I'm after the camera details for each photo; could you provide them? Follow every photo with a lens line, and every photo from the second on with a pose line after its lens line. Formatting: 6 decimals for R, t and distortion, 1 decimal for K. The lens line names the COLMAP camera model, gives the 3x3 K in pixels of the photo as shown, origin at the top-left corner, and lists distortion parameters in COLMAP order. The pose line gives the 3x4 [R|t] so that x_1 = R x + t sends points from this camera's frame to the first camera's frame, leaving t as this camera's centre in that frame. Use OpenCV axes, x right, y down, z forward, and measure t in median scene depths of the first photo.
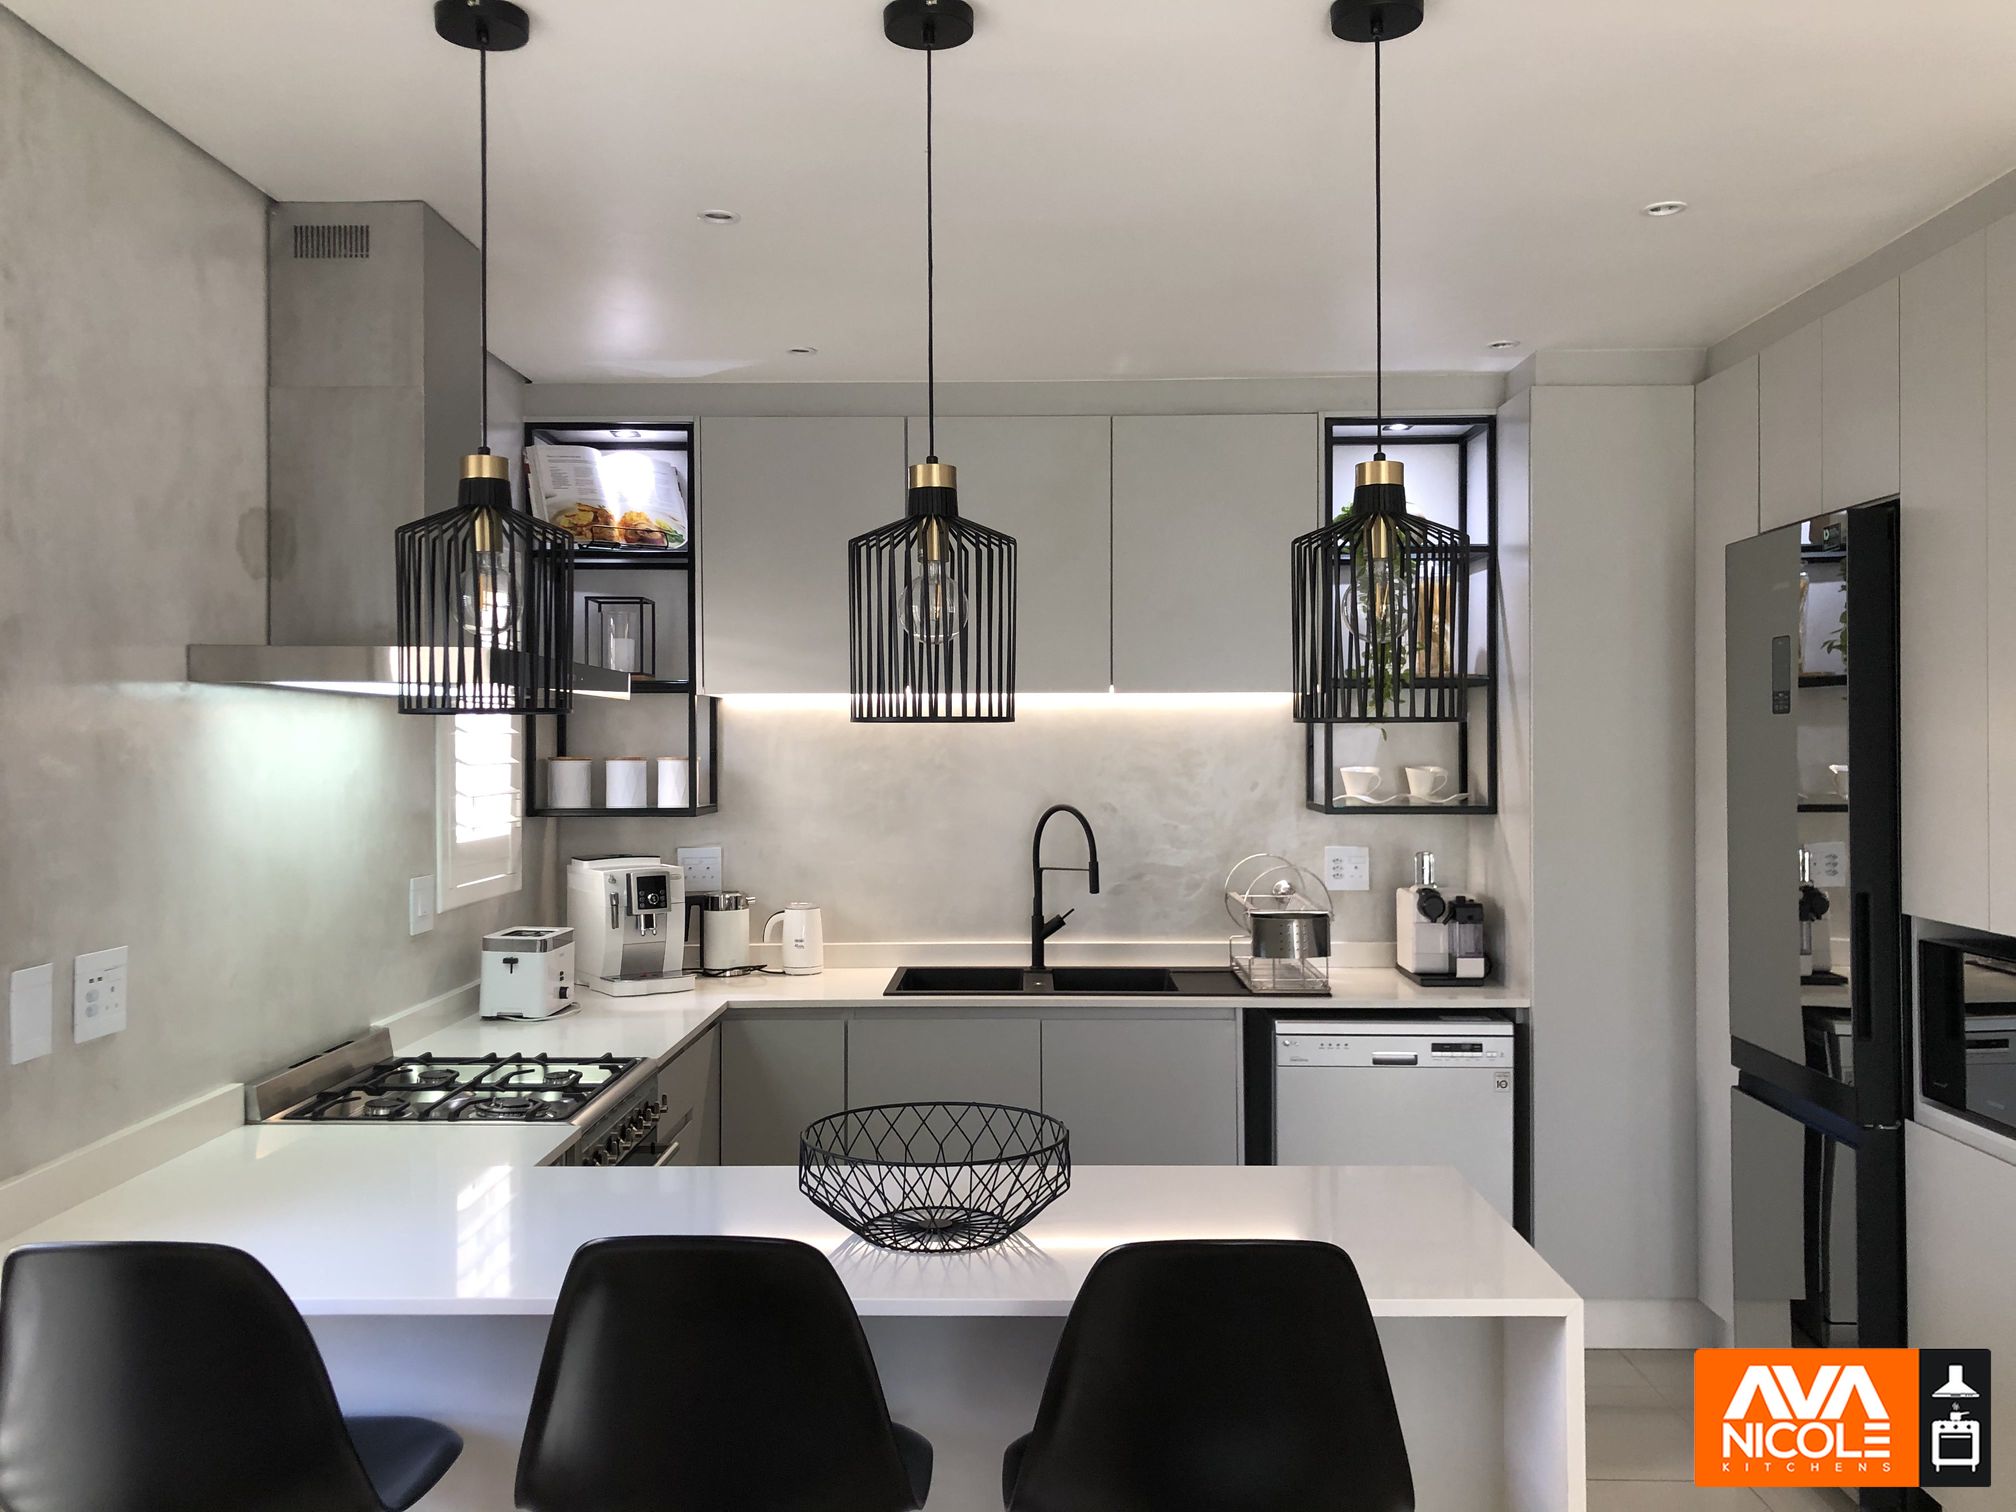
lens RADIAL K [[1668.8, 0, 1010.3], [0, 1668.8, 726.4], [0, 0, 1]] dist [0.045694, -0.052453]
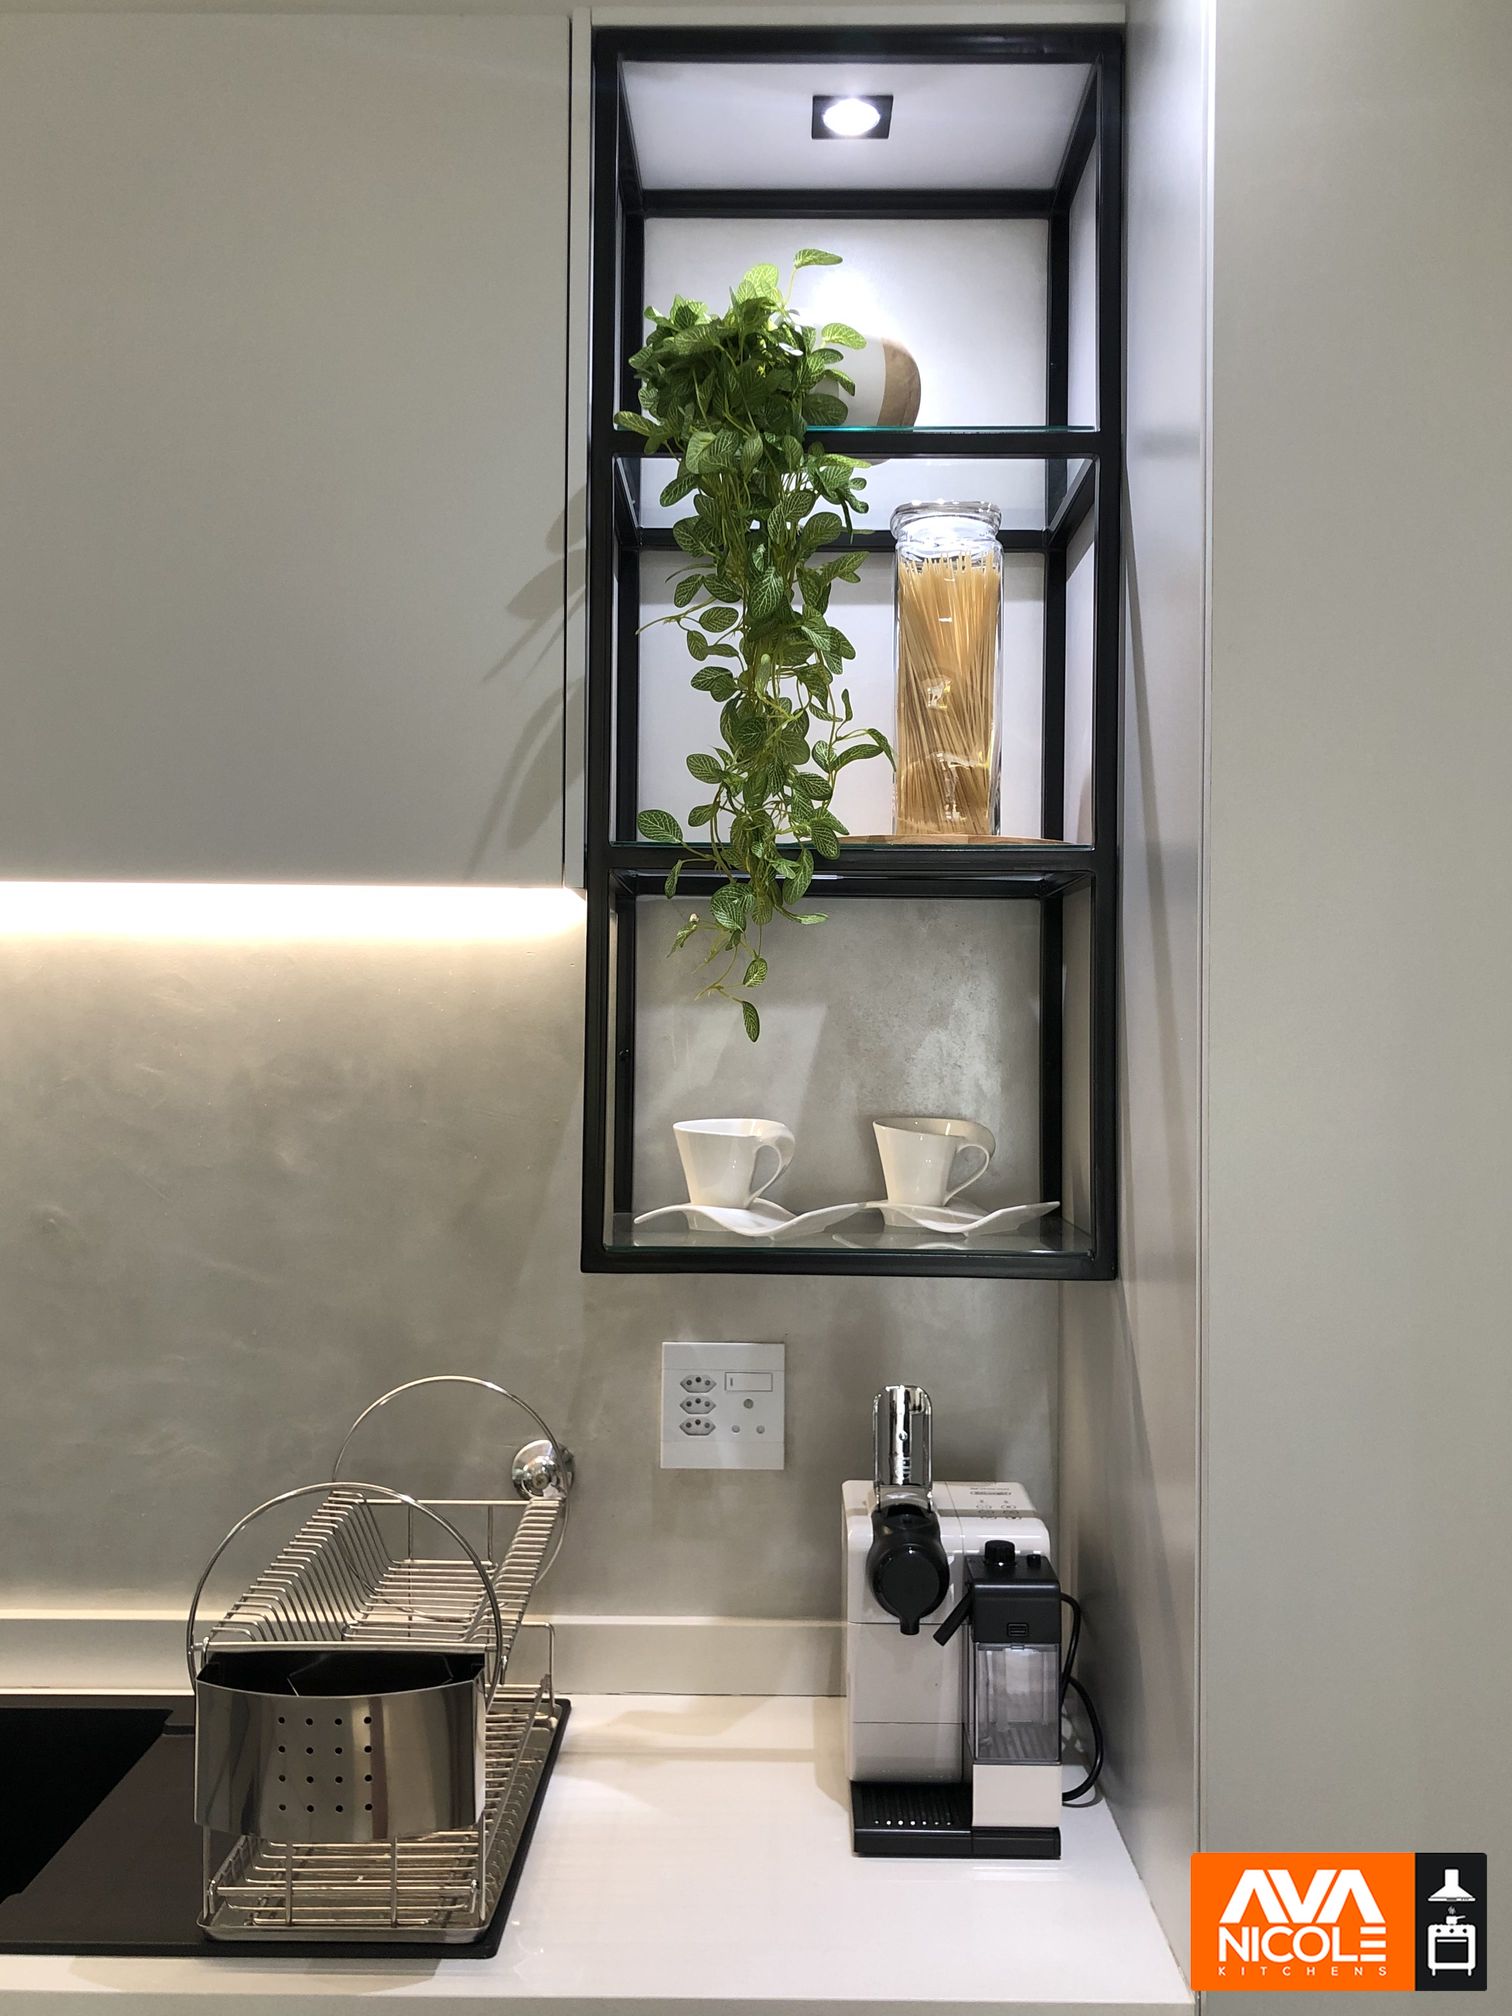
lens RADIAL K [[1824.2, 0, 761.8], [0, 1824.2, 990.8], [0, 0, 1]] dist [0.049679, -0.077476]
pose [[0.999918, 0.012479, -0.002859, 0.224659], [-0.012545, 0.999626, -0.024303, 0.007386], [0.002554, 0.024337, 0.999701, 0.657553]]
